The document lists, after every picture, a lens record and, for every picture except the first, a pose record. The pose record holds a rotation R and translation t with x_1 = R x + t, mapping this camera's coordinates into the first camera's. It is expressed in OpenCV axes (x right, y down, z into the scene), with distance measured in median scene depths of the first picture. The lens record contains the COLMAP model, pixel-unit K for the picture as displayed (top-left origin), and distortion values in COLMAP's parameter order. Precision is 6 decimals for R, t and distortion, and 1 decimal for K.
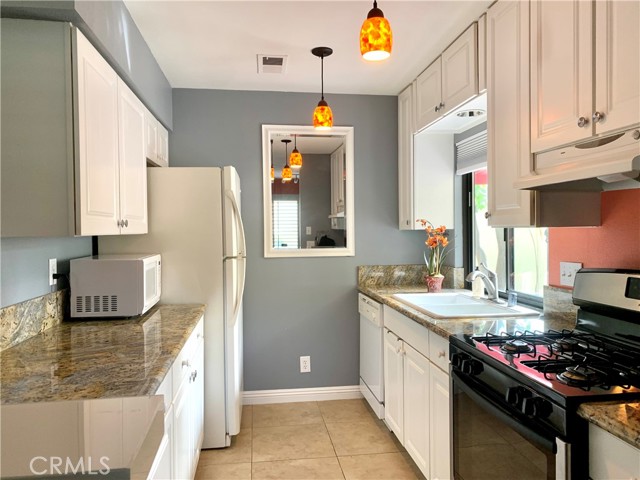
lens RADIAL K [[485.3, 0, 319.8], [0, 485.3, 240.0], [0, 0, 1]] dist [0.033222, -0.038939]
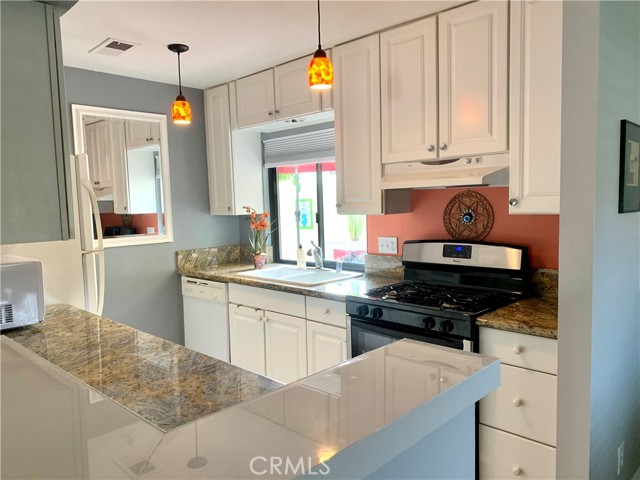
lens RADIAL K [[485.3, 0, 319.6], [0, 485.3, 241.1], [0, 0, 1]] dist [0.033222, -0.038939]
pose [[0.792496, -0.060945, 0.606824, -0.417699], [0.030920, 0.997730, 0.059825, -0.028002], [-0.609093, -0.028648, 0.792581, -0.019957]]
